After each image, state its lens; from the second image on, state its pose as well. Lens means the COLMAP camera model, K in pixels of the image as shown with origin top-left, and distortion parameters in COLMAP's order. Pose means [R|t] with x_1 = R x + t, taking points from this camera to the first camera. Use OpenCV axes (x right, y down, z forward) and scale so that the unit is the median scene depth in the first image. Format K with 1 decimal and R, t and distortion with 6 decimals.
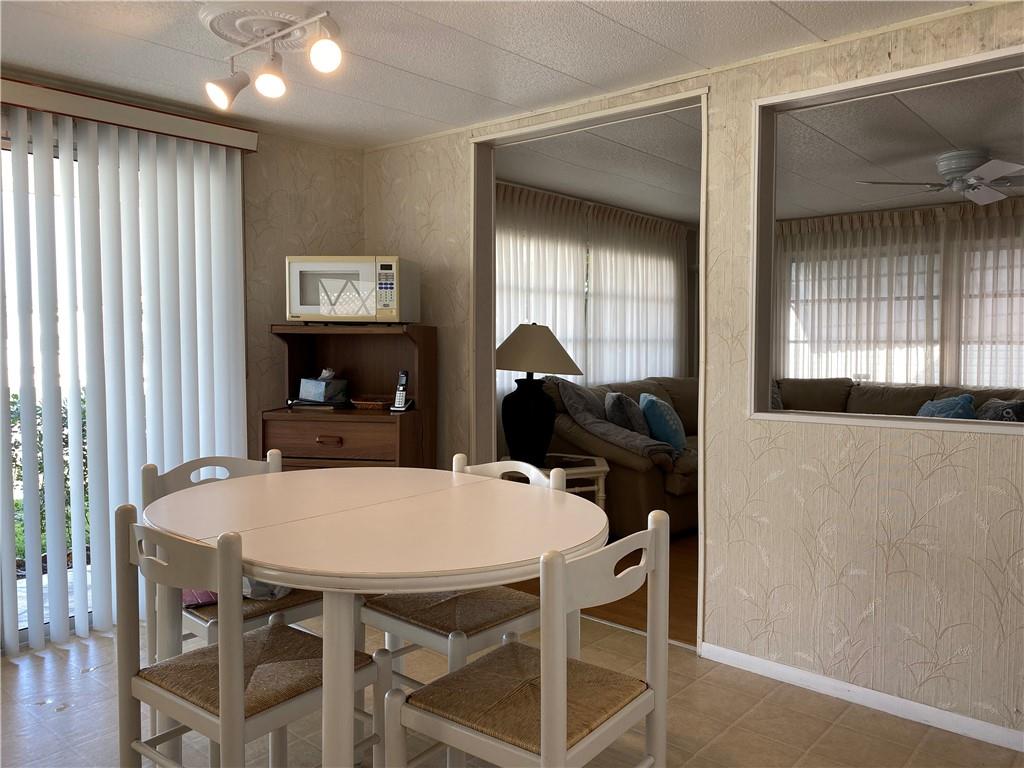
lens RADIAL K [[781.3, 0, 511.4], [0, 781.3, 375.4], [0, 0, 1]] dist [0.038116, -0.043087]
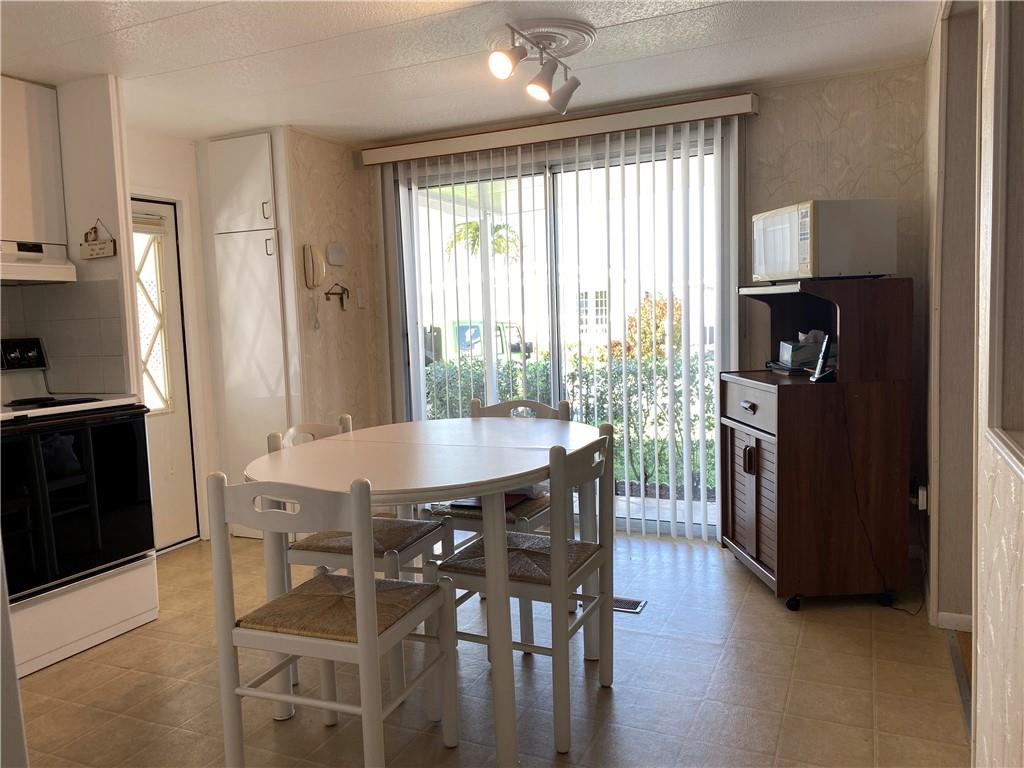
lens RADIAL K [[781.3, 0, 513.7], [0, 781.3, 378.1], [0, 0, 1]] dist [0.038116, -0.043087]
pose [[0.308540, 0.056105, -0.949555, 0.651951], [-0.009014, 0.998387, 0.056062, -0.002253], [0.951169, -0.008738, 0.308548, 0.479440]]
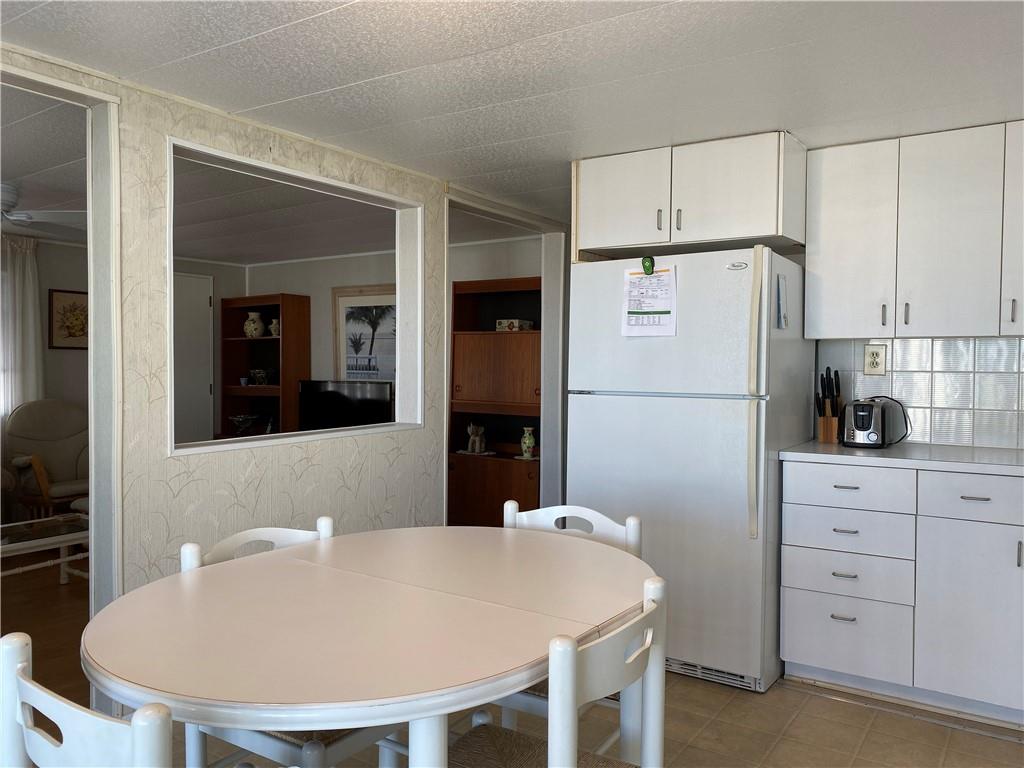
lens RADIAL K [[781.3, 0, 514.3], [0, 781.3, 391.7], [0, 0, 1]] dist [0.038116, -0.043087]
pose [[-0.123805, -0.033941, 0.991726, -0.725118], [0.047669, 0.998058, 0.040108, -0.045231], [-0.991161, 0.052240, -0.121946, 0.688509]]
